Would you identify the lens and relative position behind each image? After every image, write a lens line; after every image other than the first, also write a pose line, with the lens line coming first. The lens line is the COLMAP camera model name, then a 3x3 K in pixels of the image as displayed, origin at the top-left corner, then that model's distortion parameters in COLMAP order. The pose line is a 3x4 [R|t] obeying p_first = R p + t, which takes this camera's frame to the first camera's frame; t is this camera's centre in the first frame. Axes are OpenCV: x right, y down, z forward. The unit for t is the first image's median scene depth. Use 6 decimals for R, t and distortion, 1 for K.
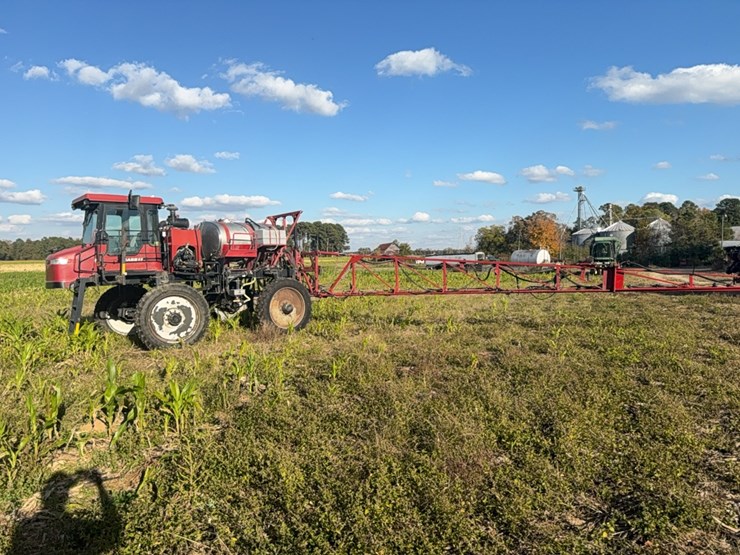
lens RADIAL K [[526.8, 0, 370.7], [0, 526.8, 280.5], [0, 0, 1]] dist [0.089039, -0.120622]
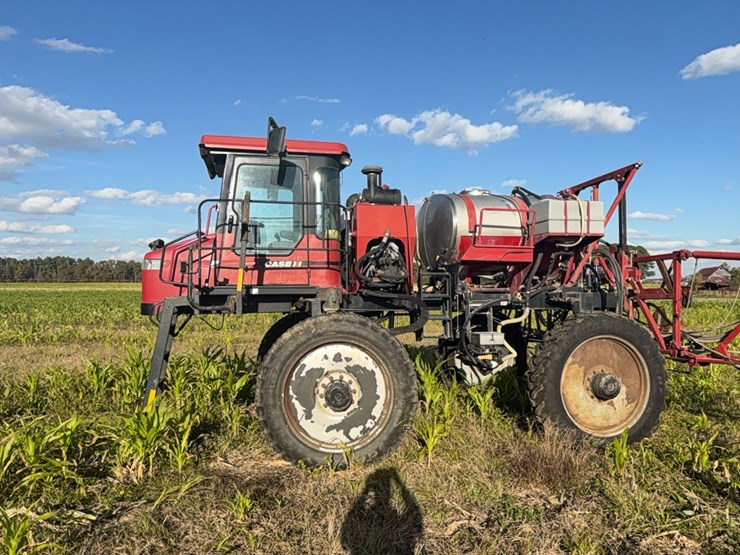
lens RADIAL K [[526.8, 0, 370.7], [0, 526.8, 280.5], [0, 0, 1]] dist [0.089039, -0.120622]
pose [[0.867190, 0.015392, -0.497739, -0.110013], [-0.039443, 0.998505, -0.037842, -0.006859], [0.496412, 0.052448, 0.866501, 0.539761]]
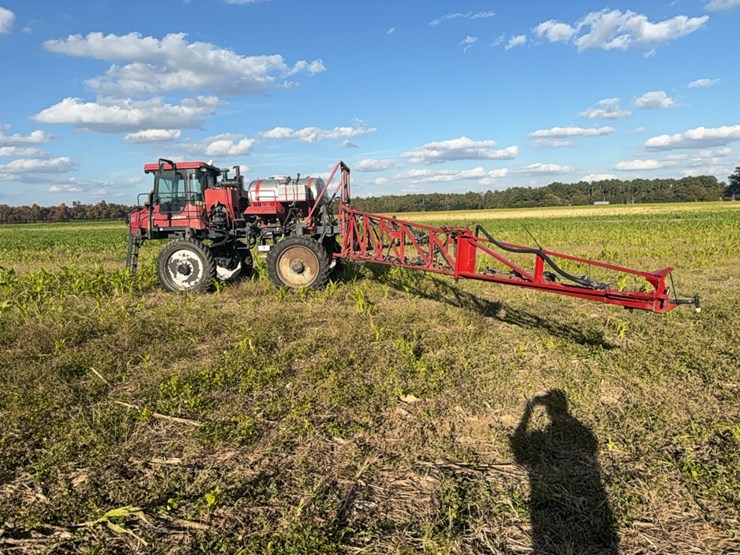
lens RADIAL K [[526.8, 0, 370.7], [0, 526.8, 280.5], [0, 0, 1]] dist [0.089039, -0.120622]
pose [[0.684524, 0.087702, -0.723696, 0.640612], [-0.015075, 0.994227, 0.106229, -0.027846], [0.728834, -0.061806, 0.681895, 0.435710]]
